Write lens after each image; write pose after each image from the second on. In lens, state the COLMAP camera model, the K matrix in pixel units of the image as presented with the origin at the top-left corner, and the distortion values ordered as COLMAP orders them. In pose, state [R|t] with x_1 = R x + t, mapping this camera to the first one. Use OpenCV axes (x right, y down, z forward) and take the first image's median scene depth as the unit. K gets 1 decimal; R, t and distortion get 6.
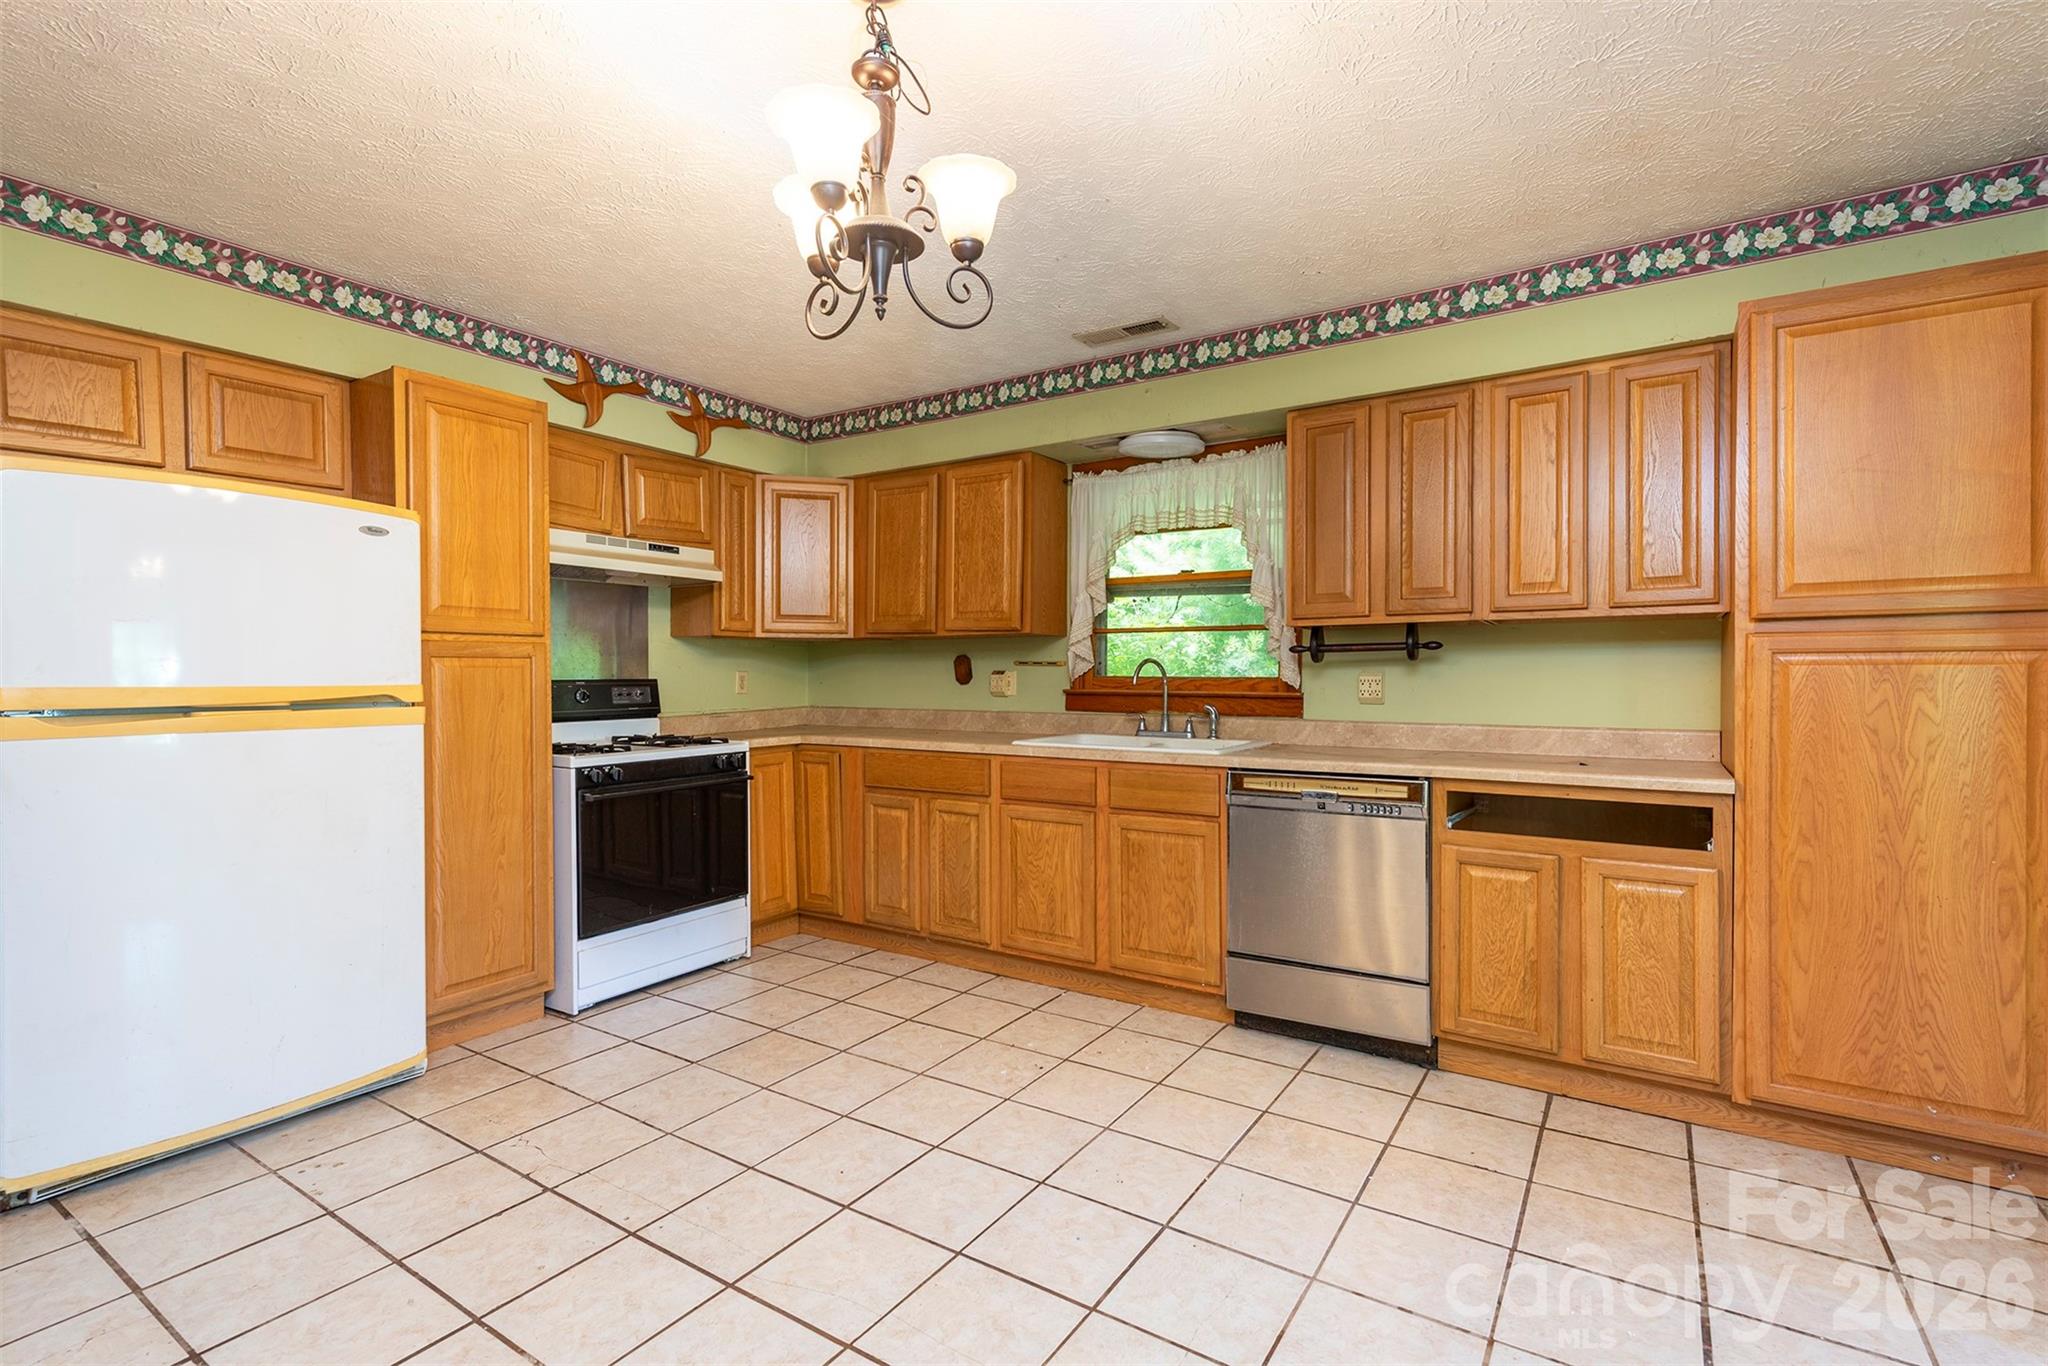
lens RADIAL K [[898.2, 0, 1021.6], [0, 898.2, 682.5], [0, 0, 1]] dist [0.011020, -0.001729]
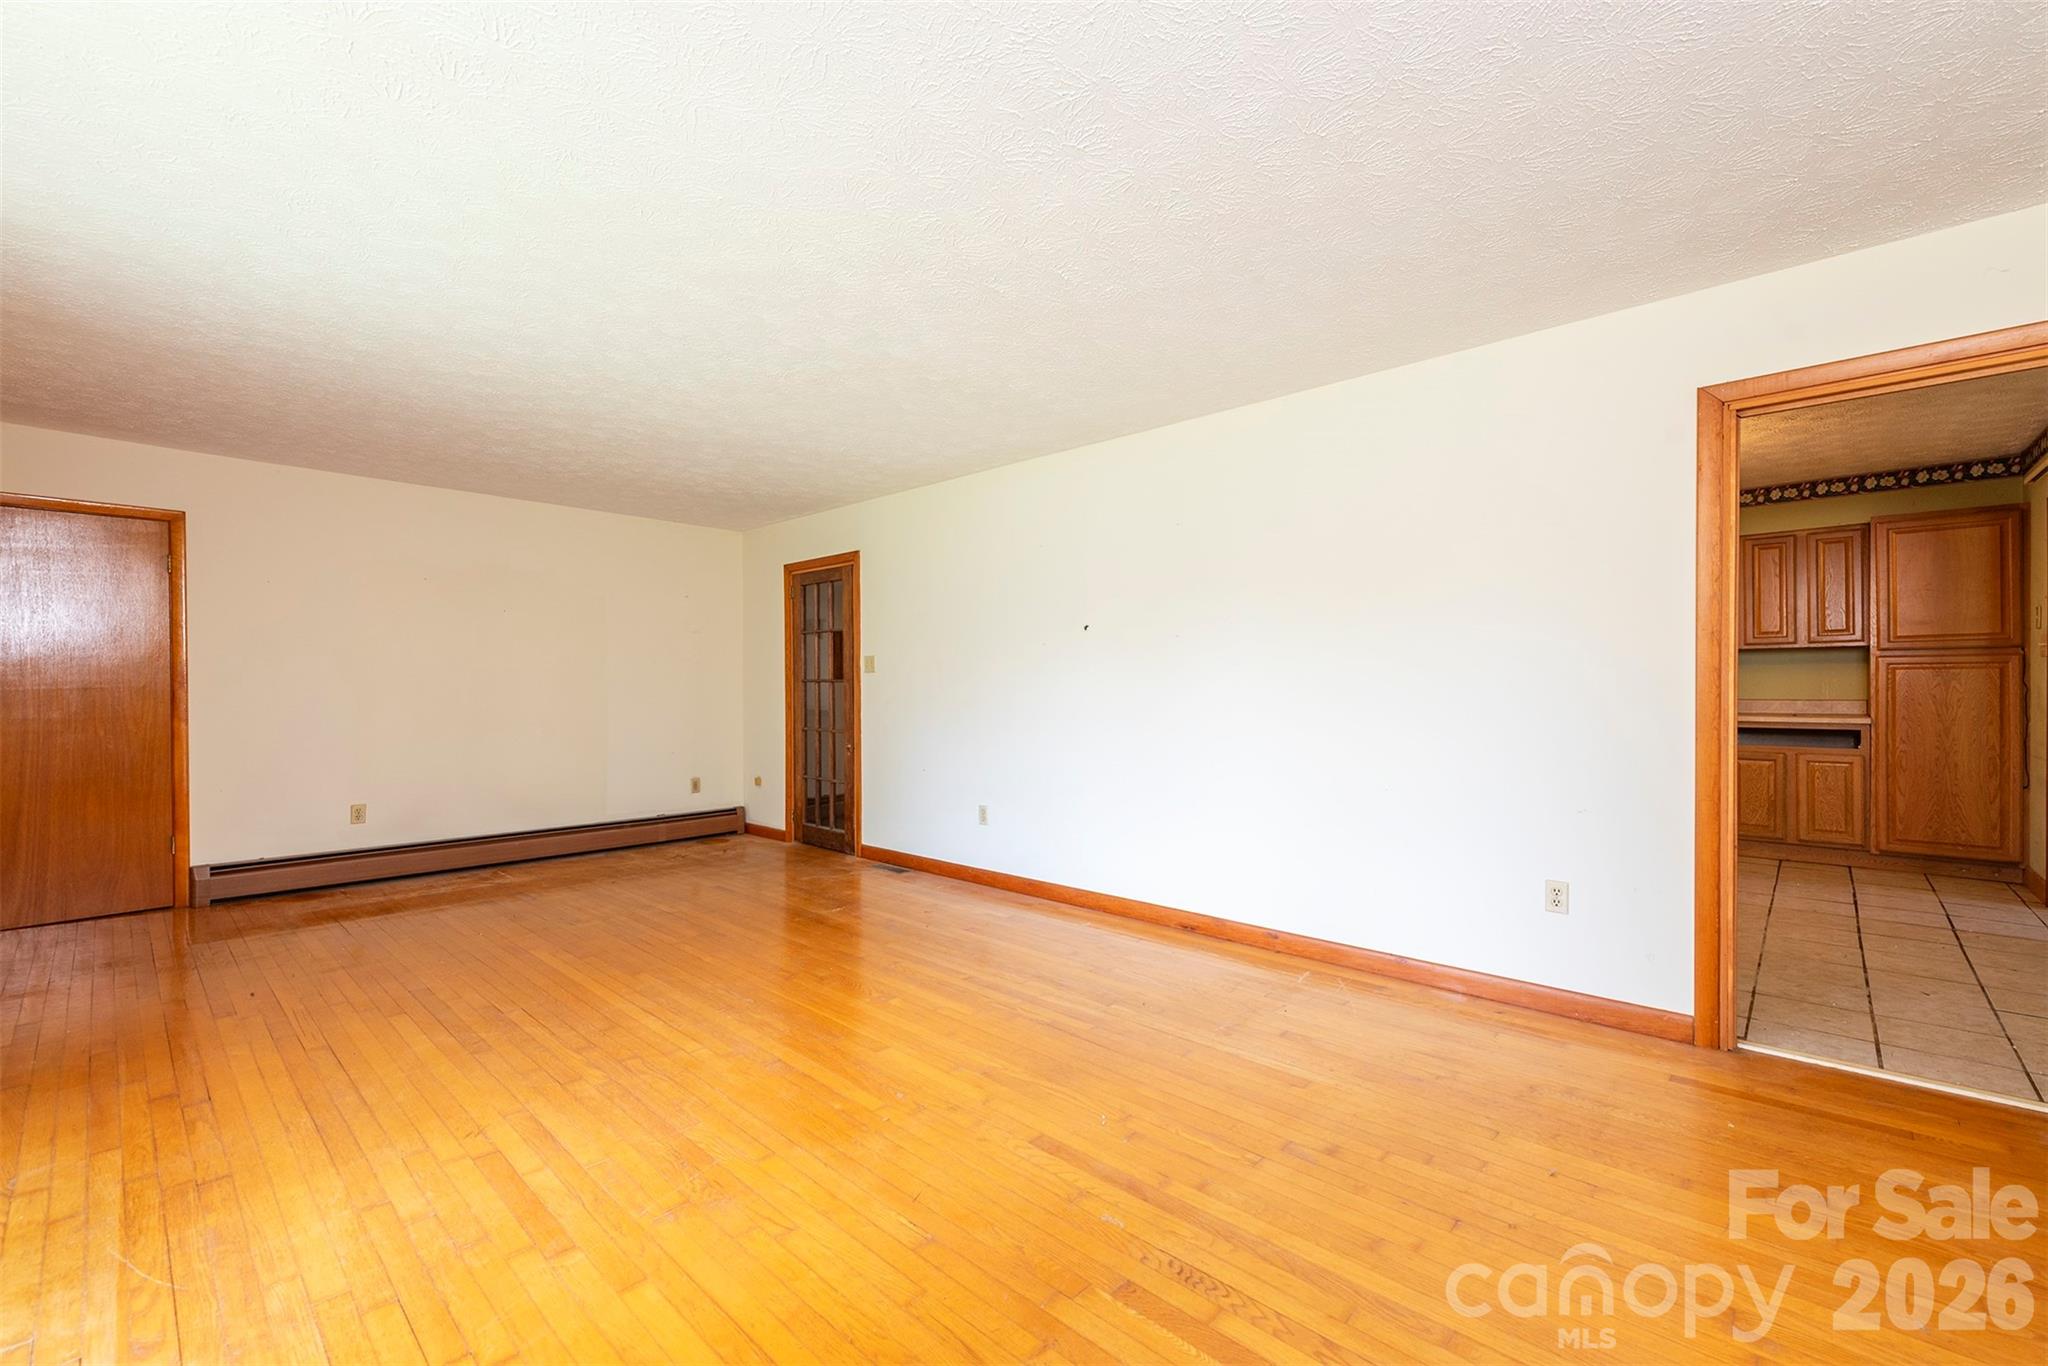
lens RADIAL K [[868.2, 0, 1017.6], [0, 868.2, 680.8], [0, 0, 1]] dist [0.018645, -0.001517]
pose [[0.989304, -0.006048, -0.145745, -0.490205], [0.005004, 0.999959, -0.007526, 0.007552], [0.145785, 0.006716, 0.989294, -0.729263]]
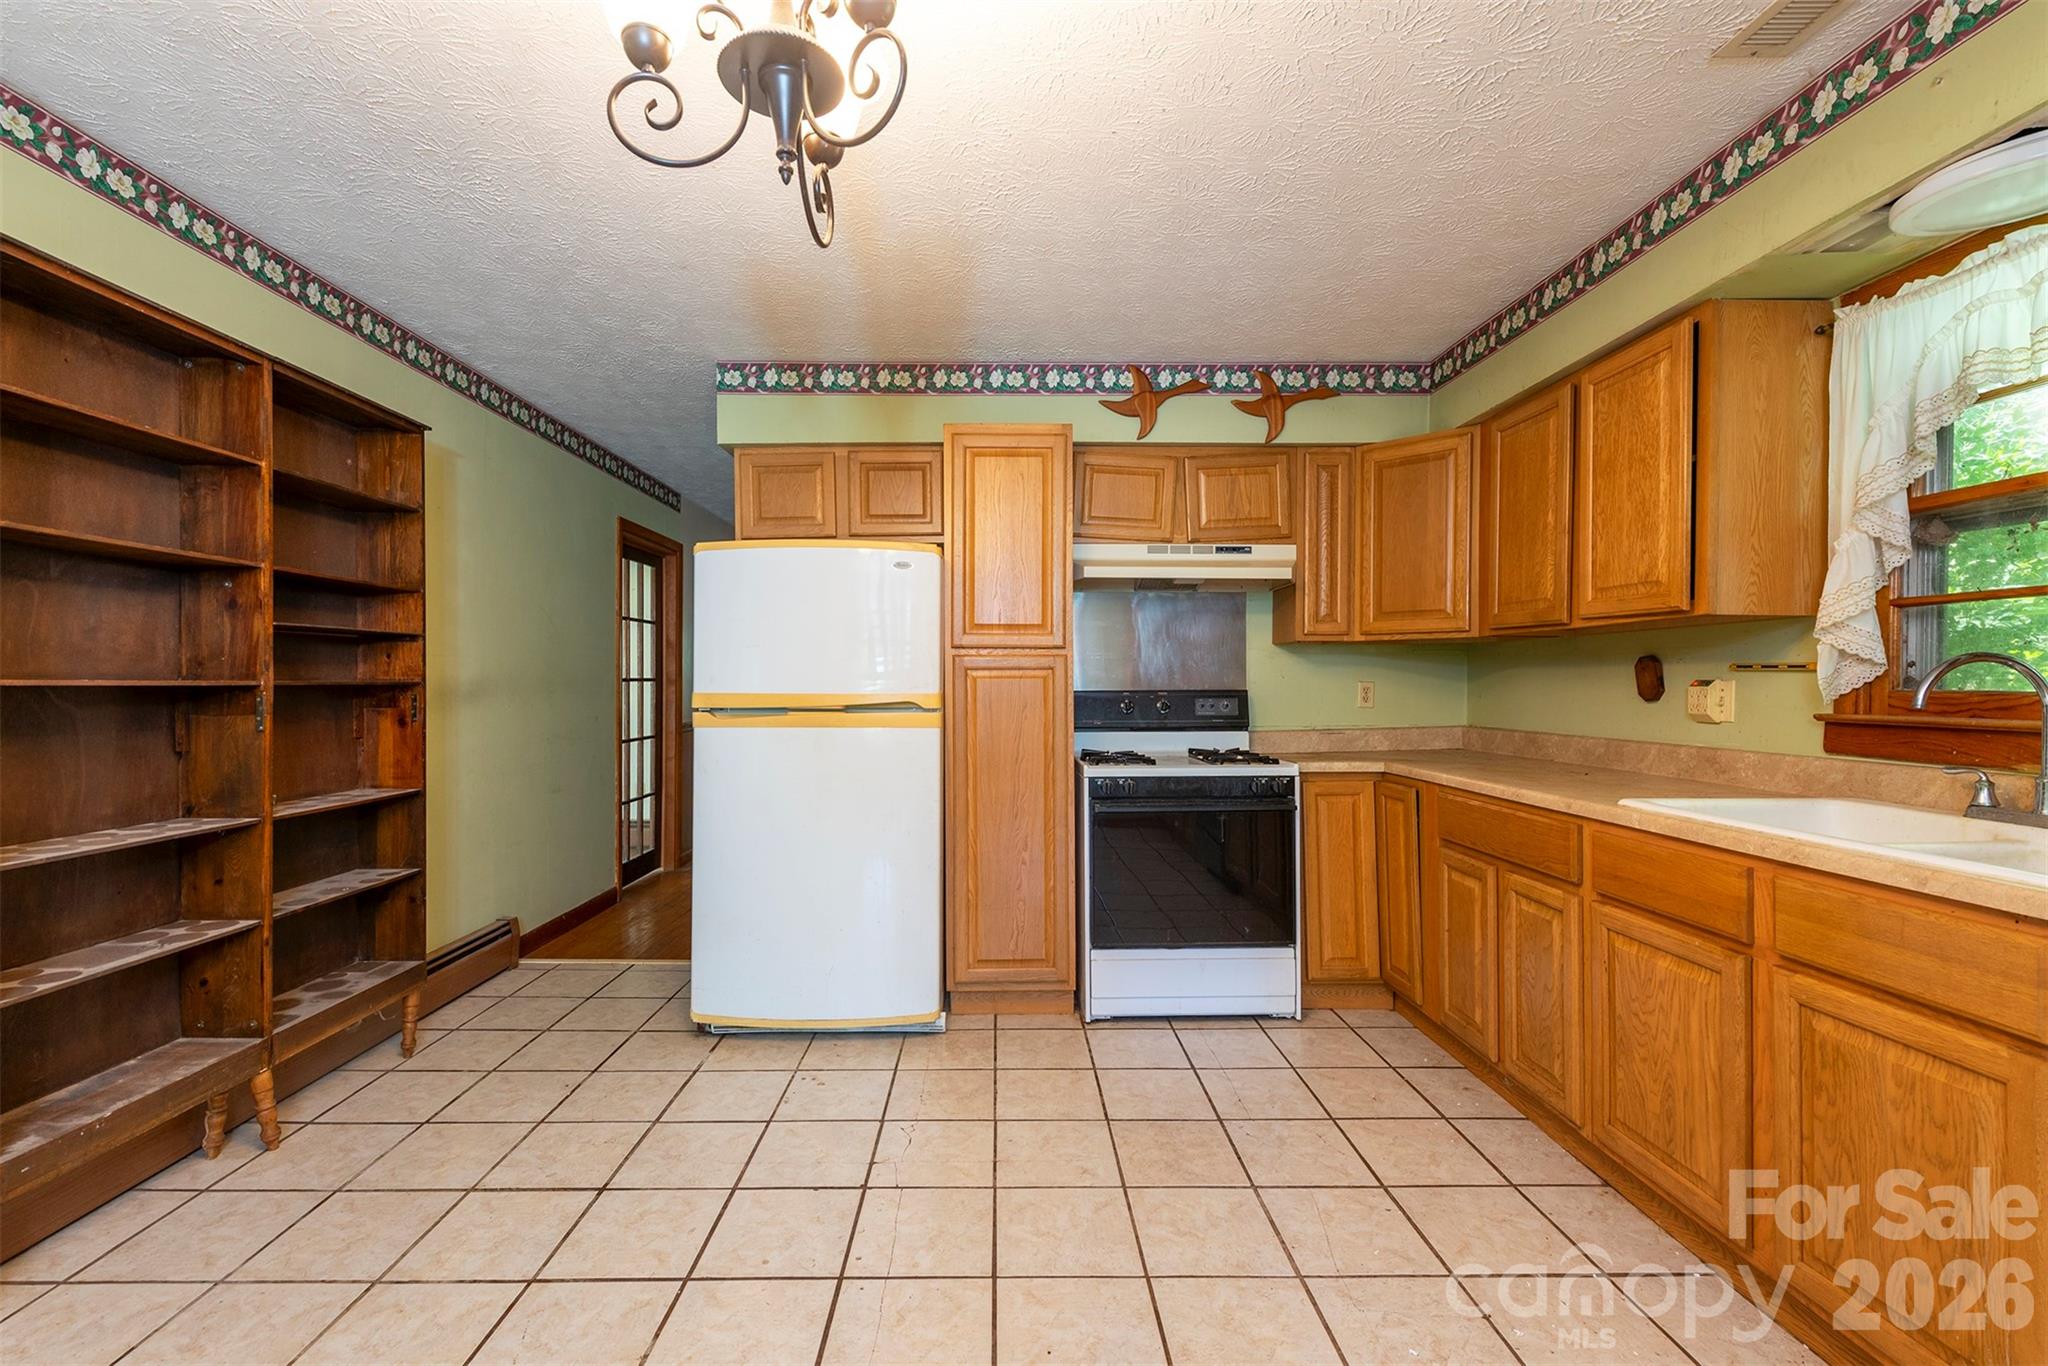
lens RADIAL K [[868.2, 0, 1010.4], [0, 868.2, 682.4], [0, 0, 1]] dist [0.018645, -0.001517]
pose [[0.576282, 0.000083, -0.817251, 0.243404], [-0.008760, 0.999943, -0.006075, -0.004909], [0.817204, 0.010660, 0.576250, 0.353461]]
